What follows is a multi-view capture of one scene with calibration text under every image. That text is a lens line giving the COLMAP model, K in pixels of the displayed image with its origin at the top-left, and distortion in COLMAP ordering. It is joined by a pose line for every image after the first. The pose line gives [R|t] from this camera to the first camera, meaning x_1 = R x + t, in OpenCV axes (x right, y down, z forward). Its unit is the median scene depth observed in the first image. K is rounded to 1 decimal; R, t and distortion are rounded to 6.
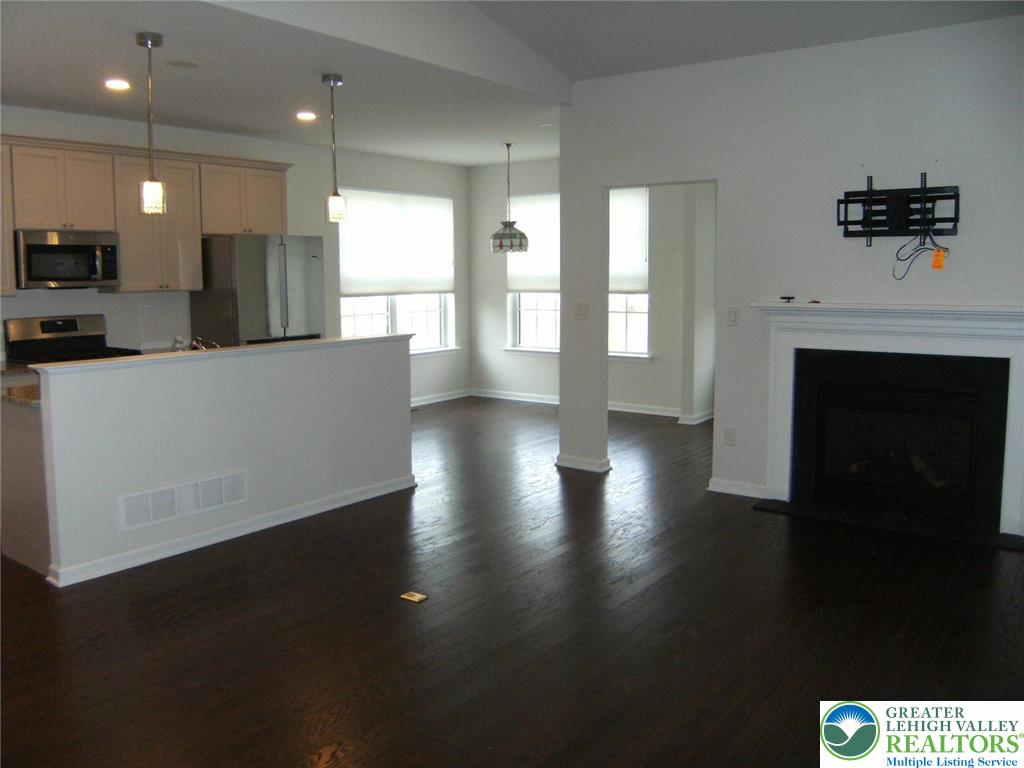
lens RADIAL K [[833.6, 0, 501.3], [0, 833.6, 350.6], [0, 0, 1]] dist [-0.091693, 0.038179]
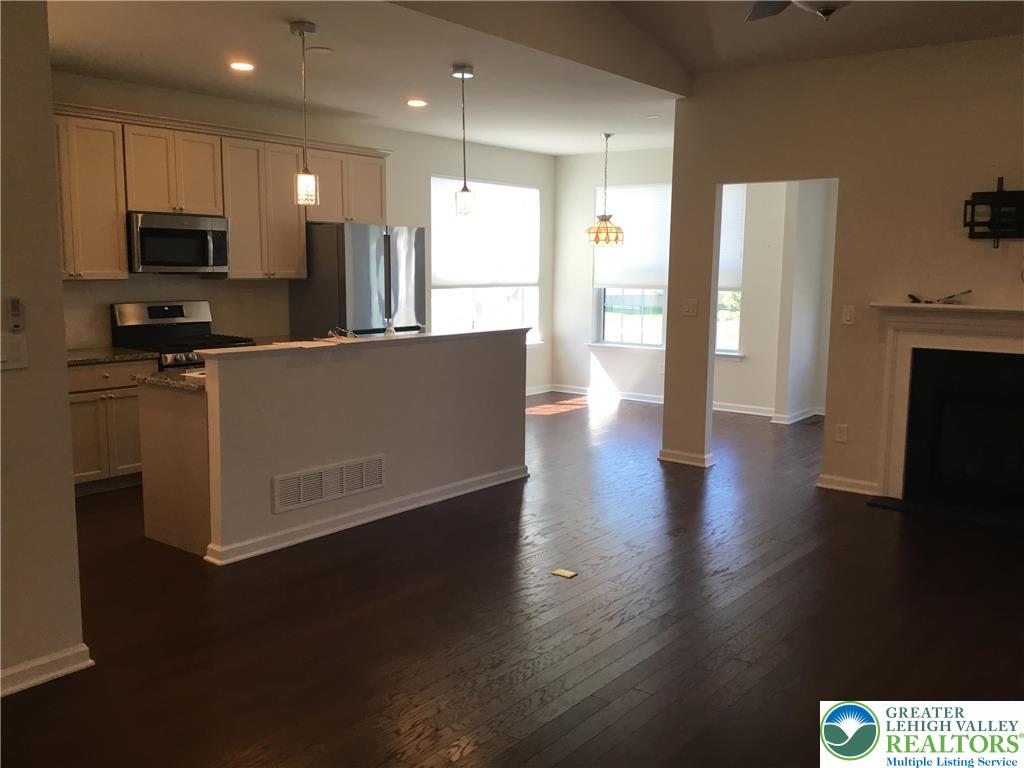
lens RADIAL K [[901.9, 0, 538.3], [0, 901.9, 378.4], [0, 0, 1]] dist [0.086424, -0.117700]
pose [[0.999819, 0.017913, 0.006343, -0.109884], [-0.018124, 0.999228, 0.034866, 0.003639], [-0.005713, -0.034975, 0.999372, -0.118956]]
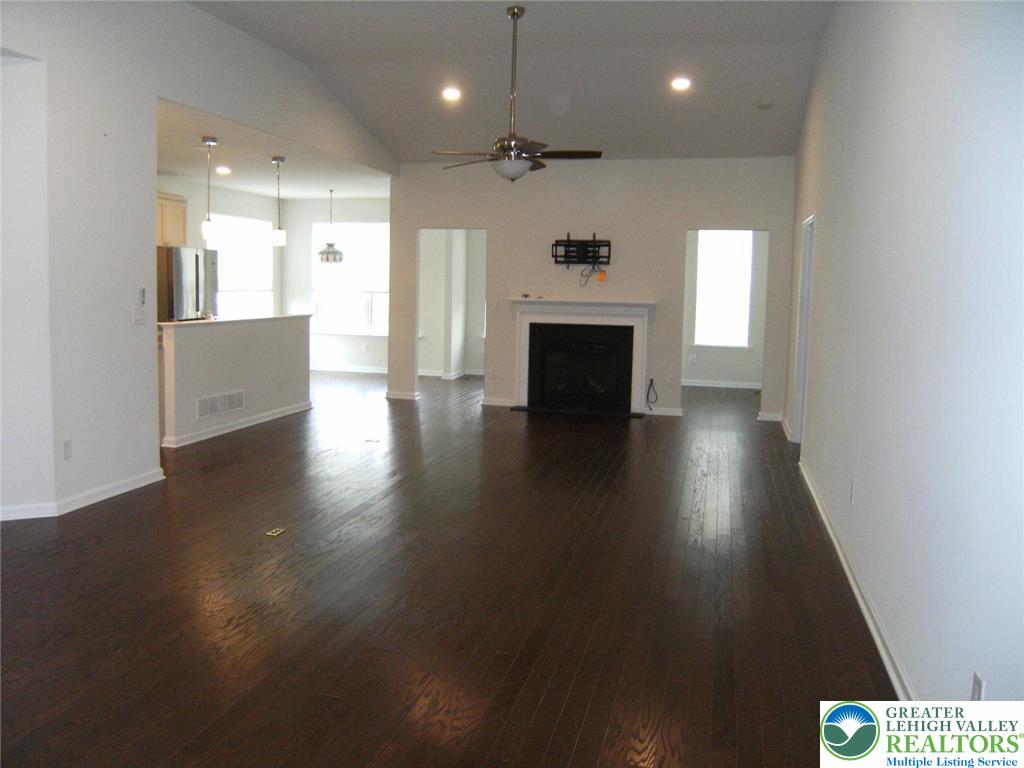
lens RADIAL K [[833.6, 0, 509.4], [0, 833.6, 377.8], [0, 0, 1]] dist [-0.091693, 0.038179]
pose [[0.919871, -0.020186, 0.391701, -0.419731], [0.010438, 0.999581, 0.026999, 0.069319], [-0.392082, -0.020746, 0.919696, -0.702705]]
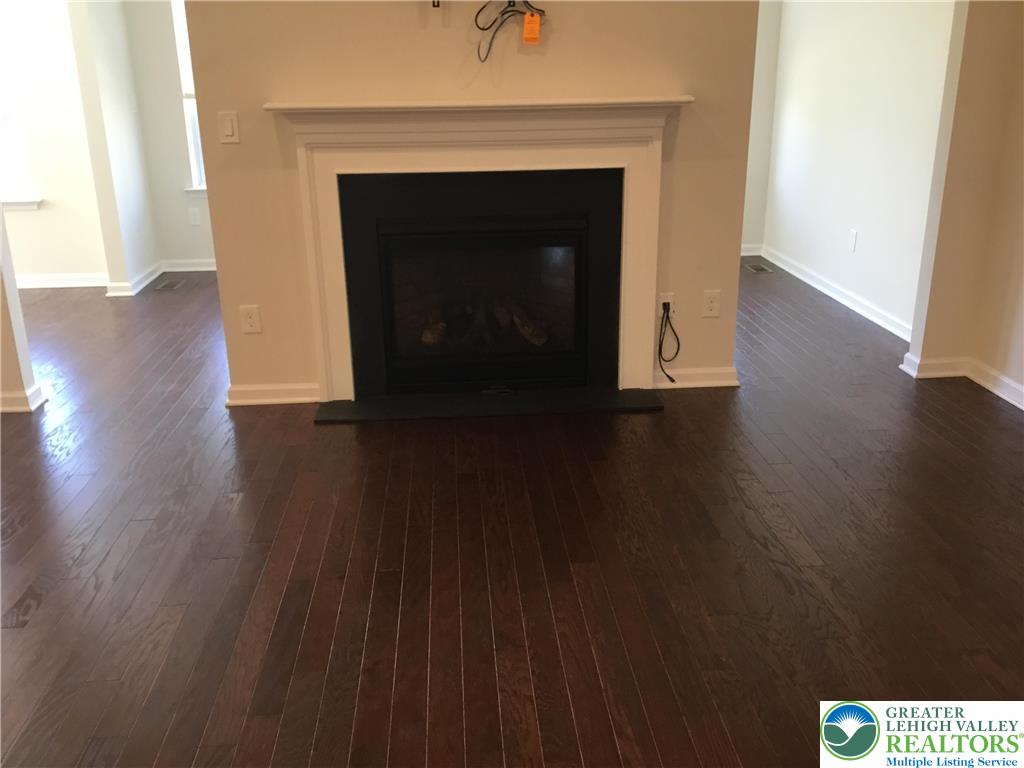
lens RADIAL K [[901.9, 0, 486.2], [0, 901.9, 391.0], [0, 0, 1]] dist [0.086424, -0.117700]
pose [[0.763401, -0.216926, 0.608410, -0.032115], [0.066837, 0.963393, 0.259630, -0.016684], [-0.642458, -0.157537, 0.749953, 0.353580]]
